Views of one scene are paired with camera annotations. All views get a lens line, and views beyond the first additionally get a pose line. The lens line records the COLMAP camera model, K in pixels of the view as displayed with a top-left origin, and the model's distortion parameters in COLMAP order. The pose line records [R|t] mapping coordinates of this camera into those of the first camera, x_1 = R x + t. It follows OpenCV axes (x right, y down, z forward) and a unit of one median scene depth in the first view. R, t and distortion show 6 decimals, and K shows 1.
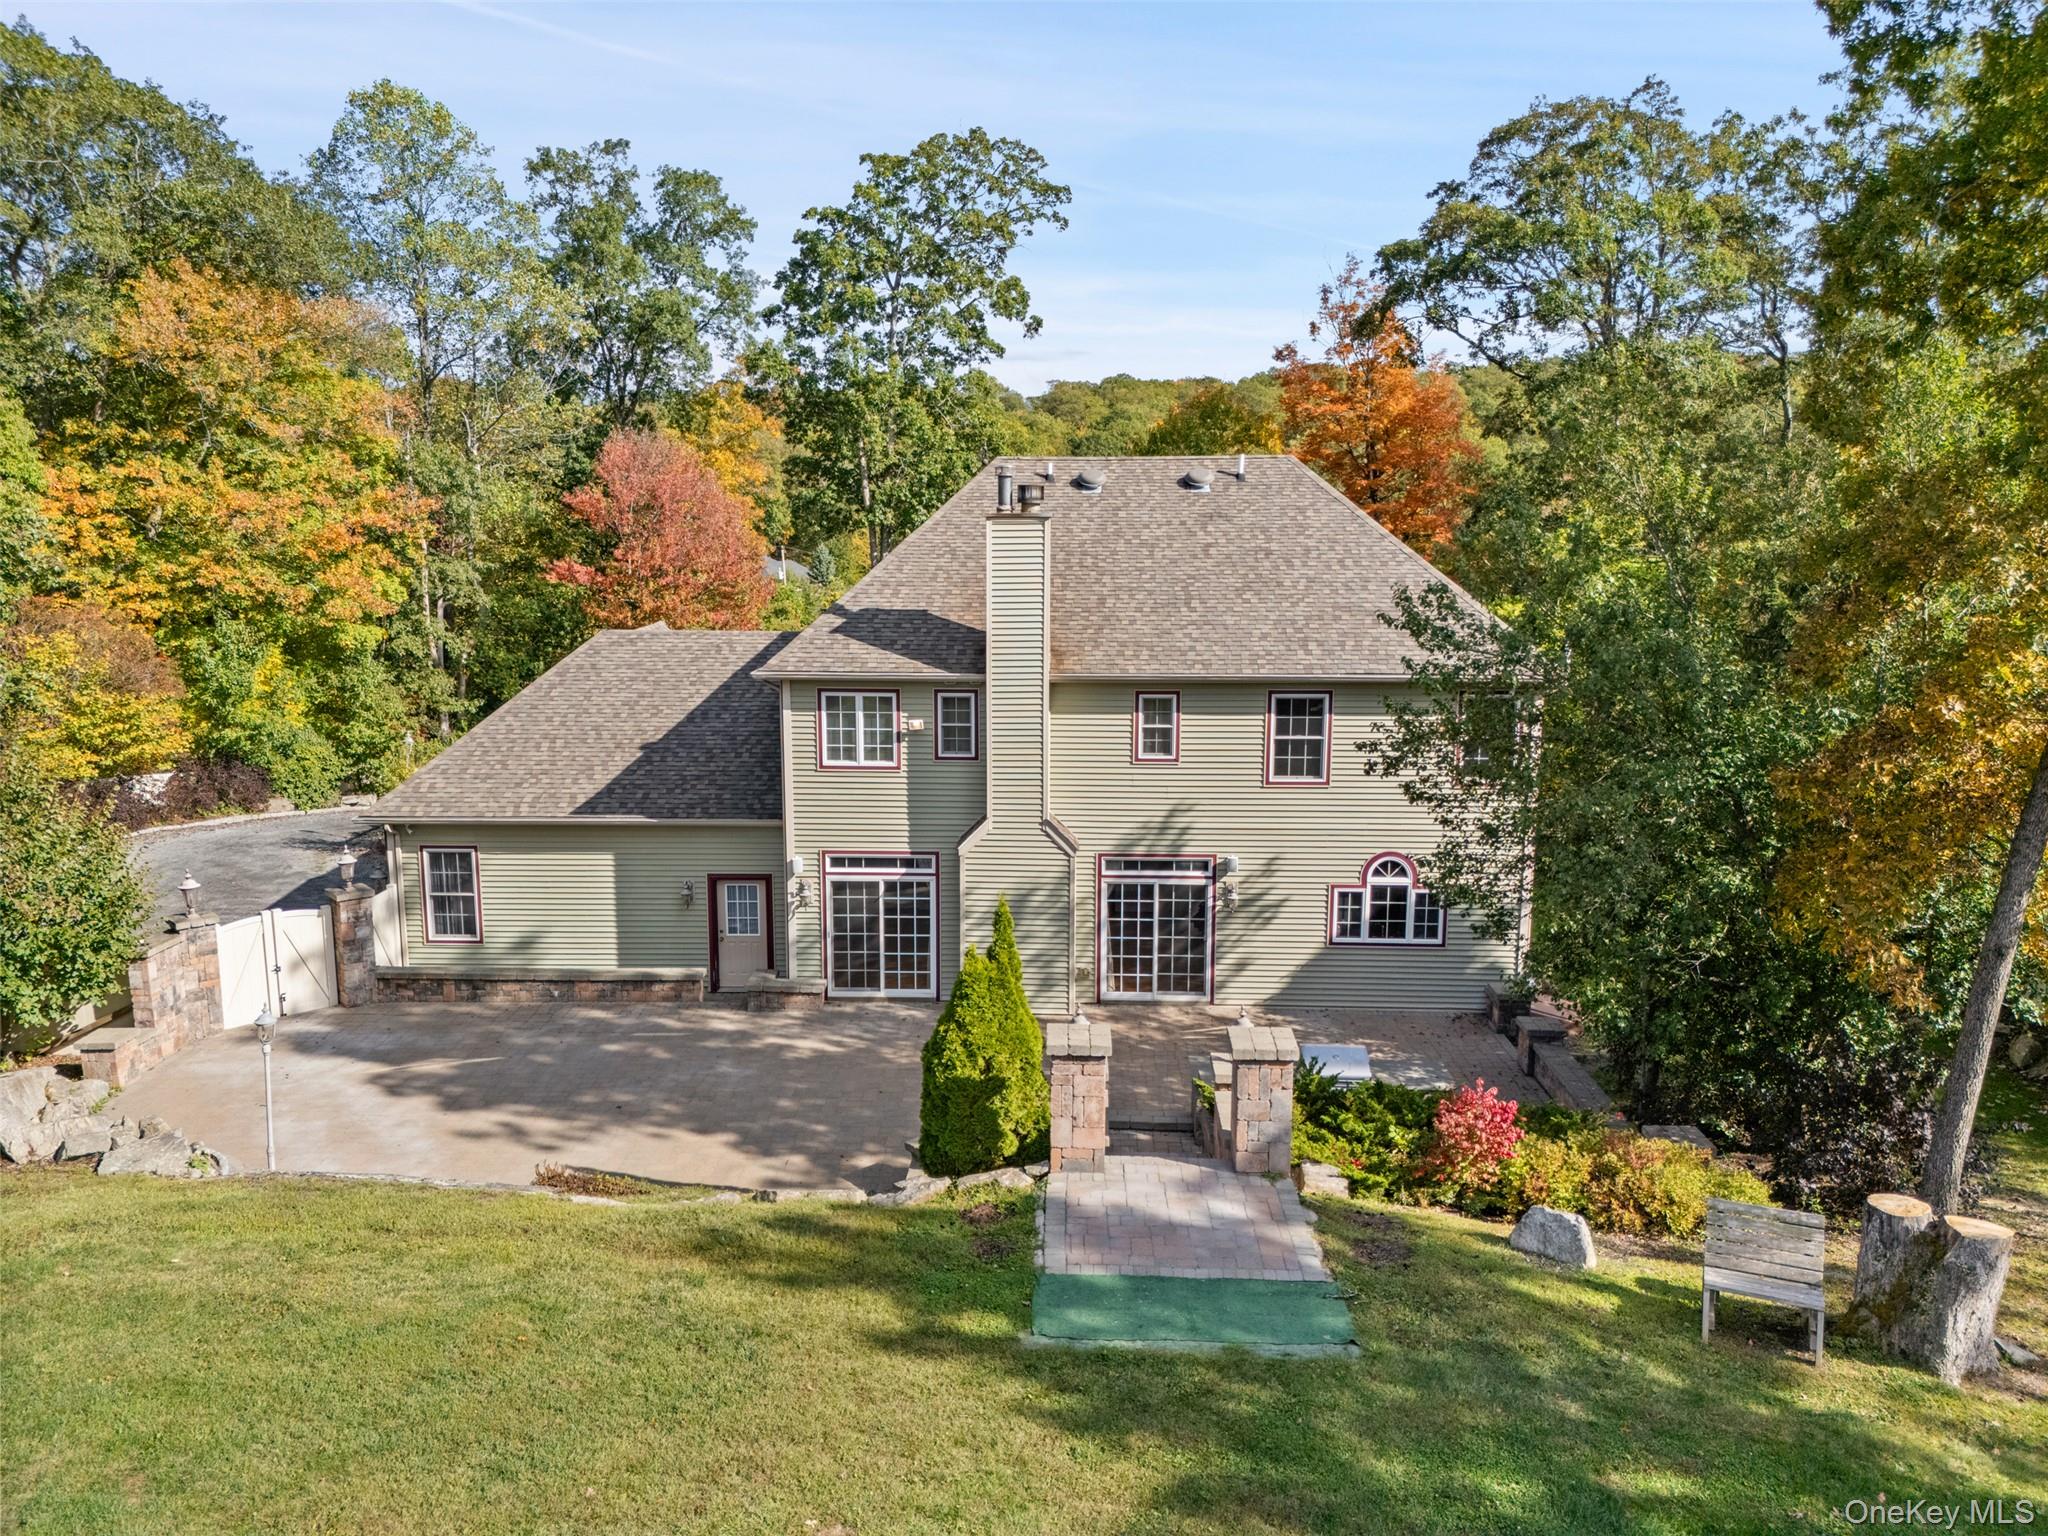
lens RADIAL K [[1497.5, 0, 1024.0], [0, 1497.5, 768.0], [0, 0, 1]] dist [0.071220, -0.001013]
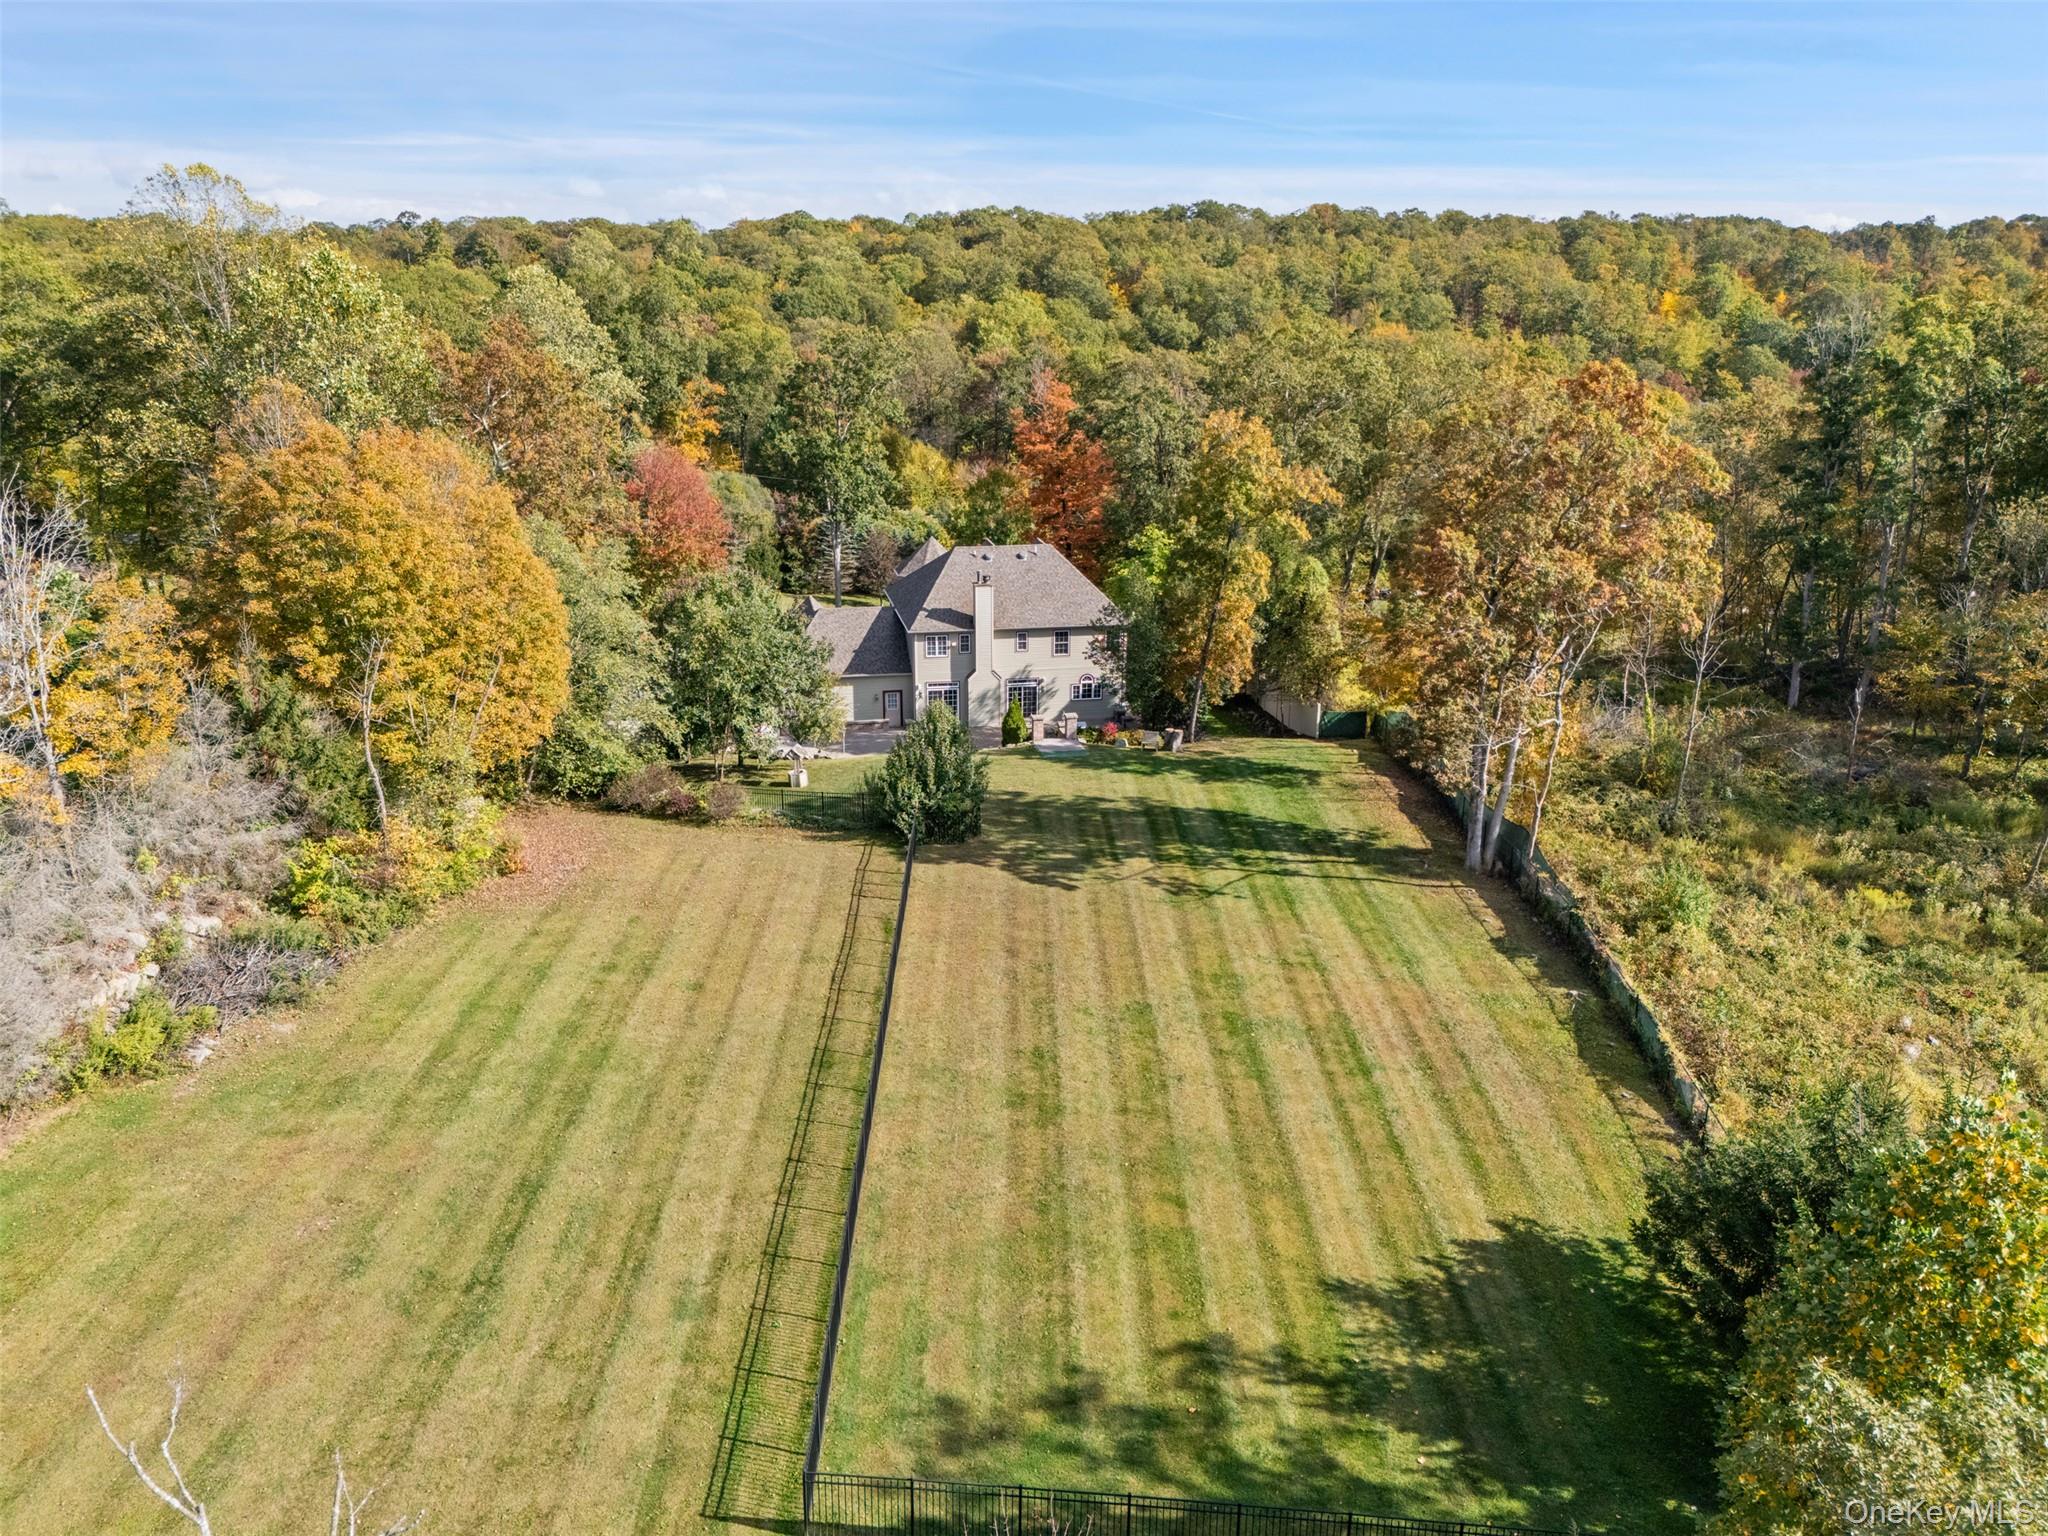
lens RADIAL K [[1497.5, 0, 1024.0], [0, 1497.5, 768.0], [0, 0, 1]] dist [0.071220, -0.001013]
pose [[0.974497, -0.064896, 0.214813, -0.673066], [0.035429, 0.989759, 0.138284, -0.217976], [-0.221587, -0.127147, 0.966816, -2.401685]]
